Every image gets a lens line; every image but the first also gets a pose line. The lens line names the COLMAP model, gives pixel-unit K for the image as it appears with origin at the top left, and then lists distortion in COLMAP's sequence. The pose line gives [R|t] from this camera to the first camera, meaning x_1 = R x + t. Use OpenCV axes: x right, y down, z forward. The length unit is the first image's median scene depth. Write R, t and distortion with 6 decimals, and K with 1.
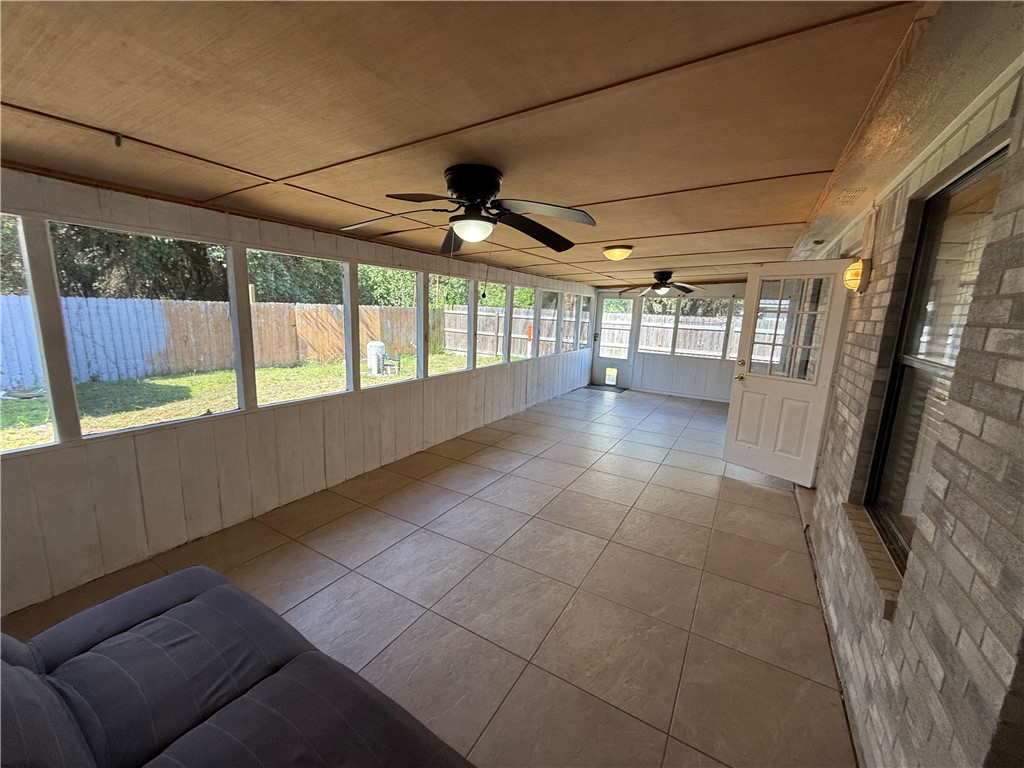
lens RADIAL K [[414.6, 0, 507.3], [0, 414.6, 382.4], [0, 0, 1]] dist [0.000758, 0.000412]
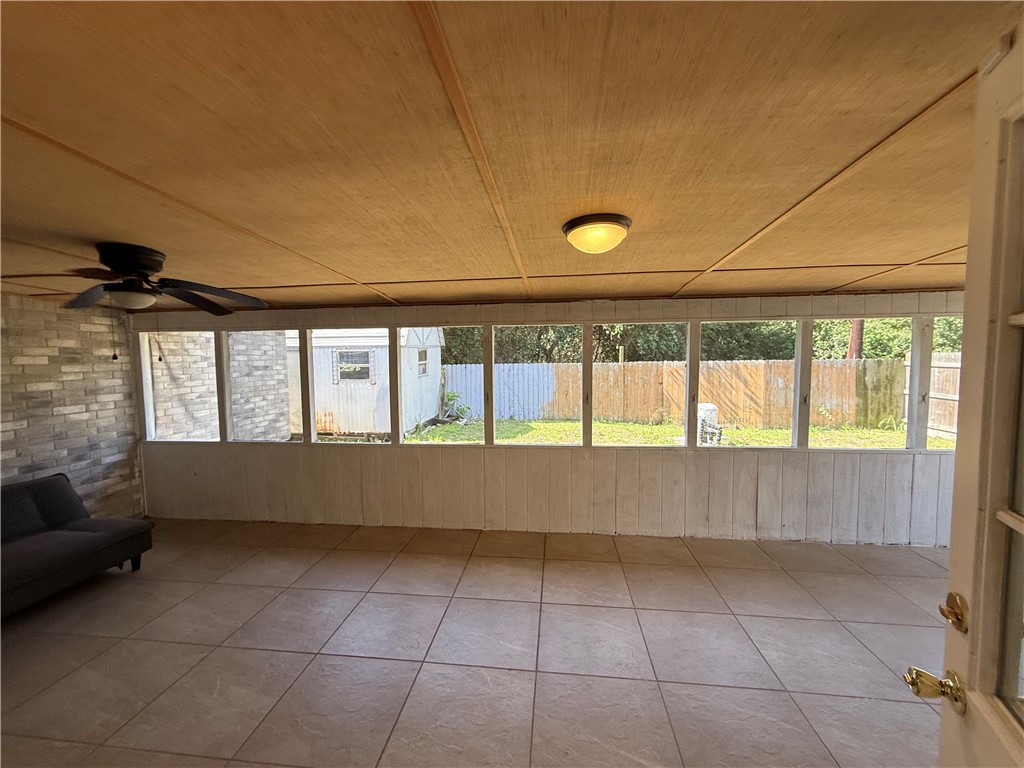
lens RADIAL K [[414.6, 0, 507.3], [0, 414.6, 382.4], [0, 0, 1]] dist [0.000758, 0.000412]
pose [[0.402096, 0.007637, -0.915566, 0.441136], [-0.133919, 0.989702, -0.050559, -0.073145], [0.905751, 0.142941, 0.398977, 0.499753]]
